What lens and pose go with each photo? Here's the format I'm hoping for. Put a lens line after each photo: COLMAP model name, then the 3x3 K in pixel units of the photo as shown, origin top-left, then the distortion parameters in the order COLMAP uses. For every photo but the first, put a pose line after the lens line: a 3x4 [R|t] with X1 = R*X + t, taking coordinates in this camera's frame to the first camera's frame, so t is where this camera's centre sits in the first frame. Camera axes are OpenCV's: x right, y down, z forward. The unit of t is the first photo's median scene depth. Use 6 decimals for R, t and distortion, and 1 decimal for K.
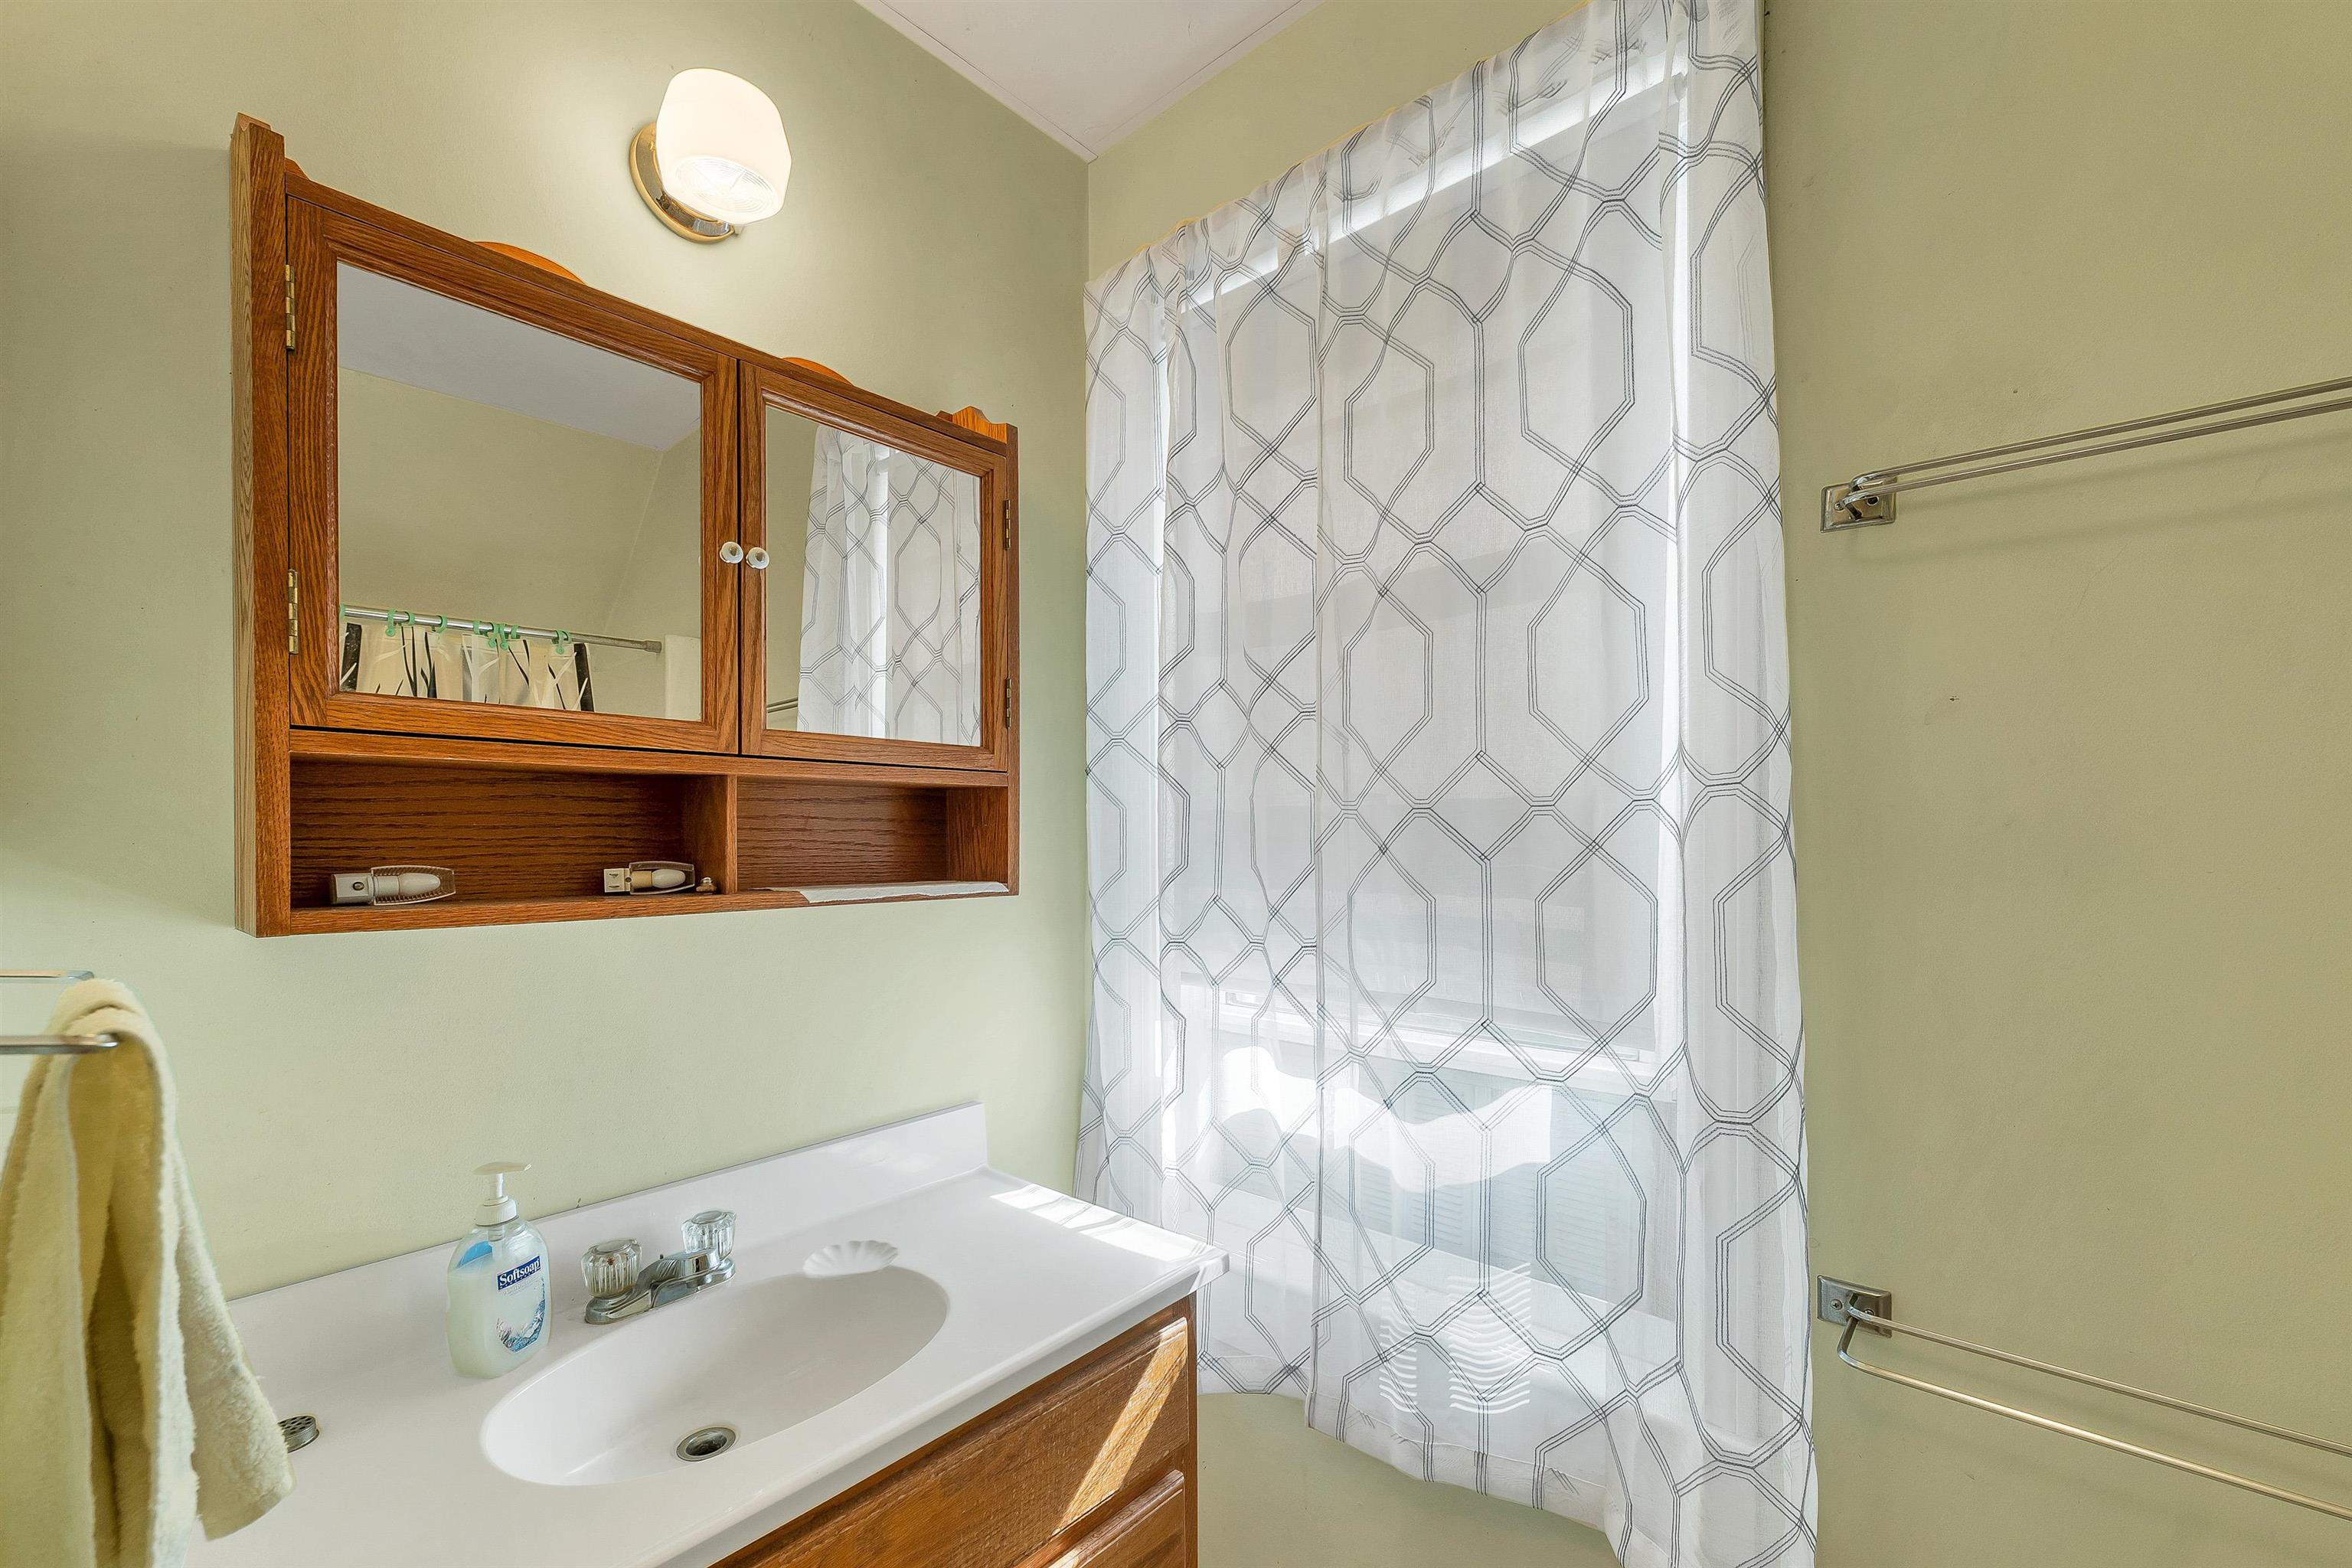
lens RADIAL K [[957.7, 0, 1178.8], [0, 957.7, 838.3], [0, 0, 1]] dist [0.001046, 0.000047]
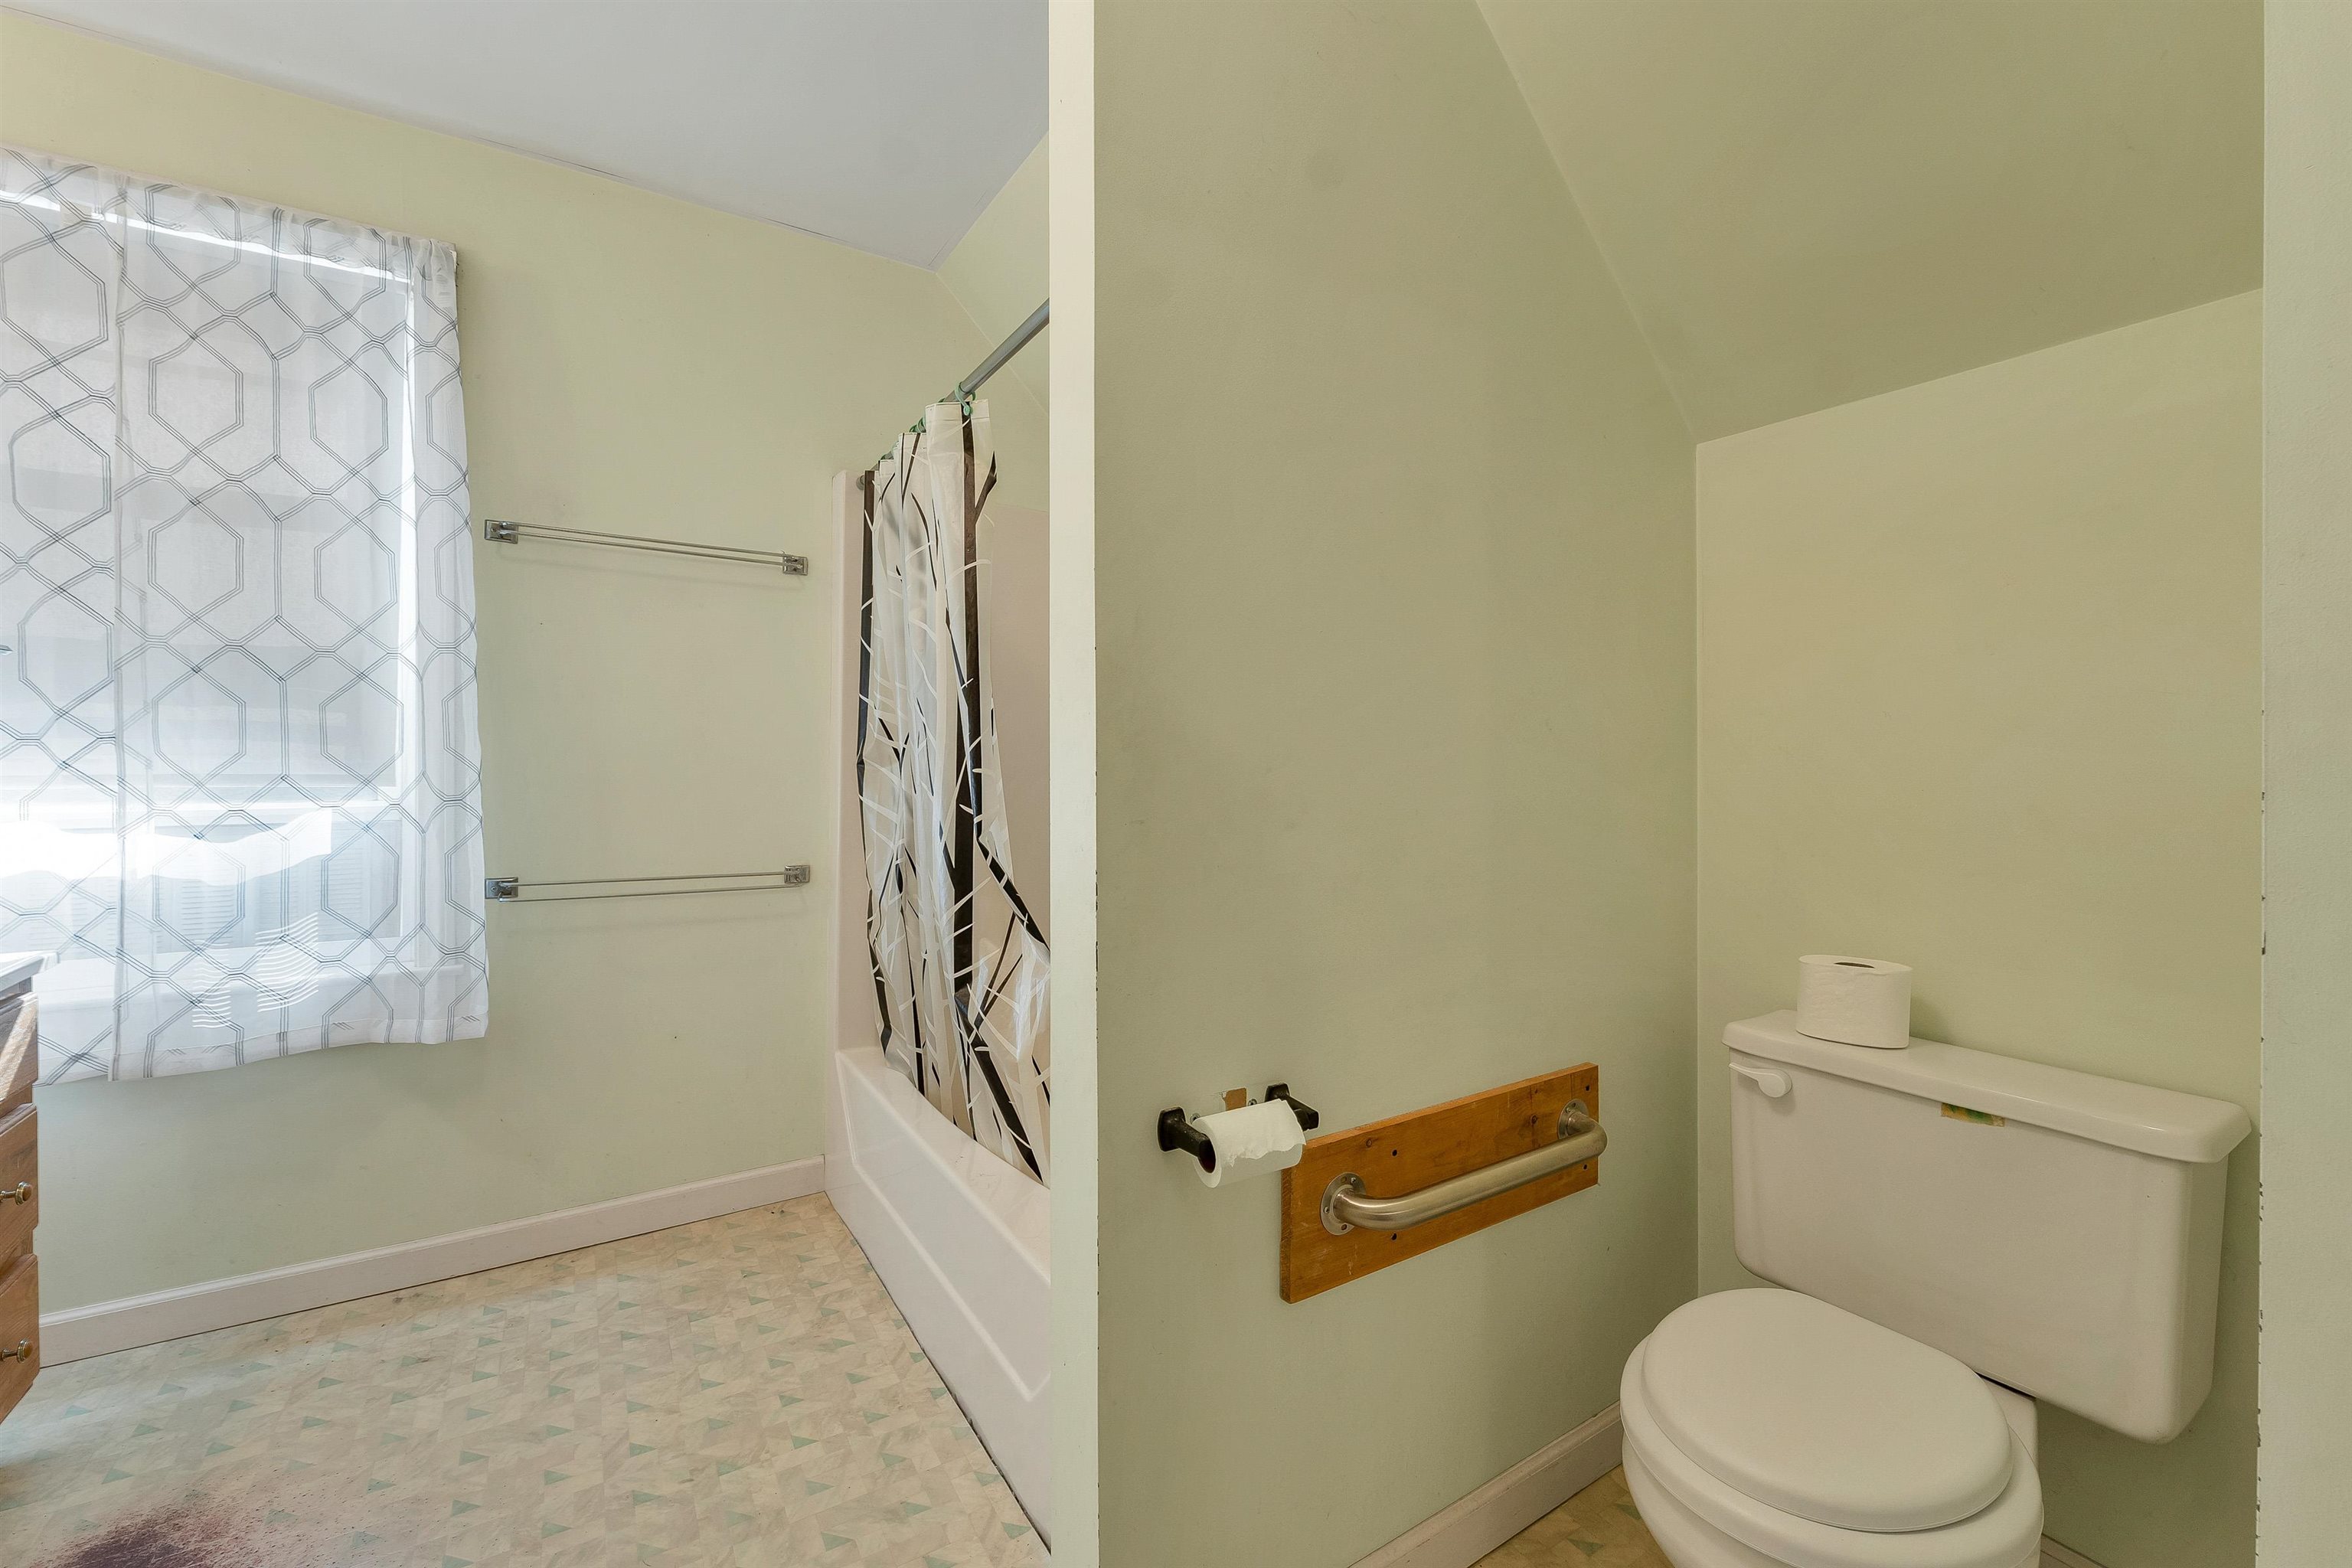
lens RADIAL K [[946.0, 0, 1179.3], [0, 946.0, 772.4], [0, 0, 1]] dist [0.001362, 0.000389]
pose [[0.270002, -0.003348, 0.962854, -0.867098], [0.003641, 0.999990, 0.002456, 0.187362], [-0.962853, 0.002843, 0.270011, -0.976464]]
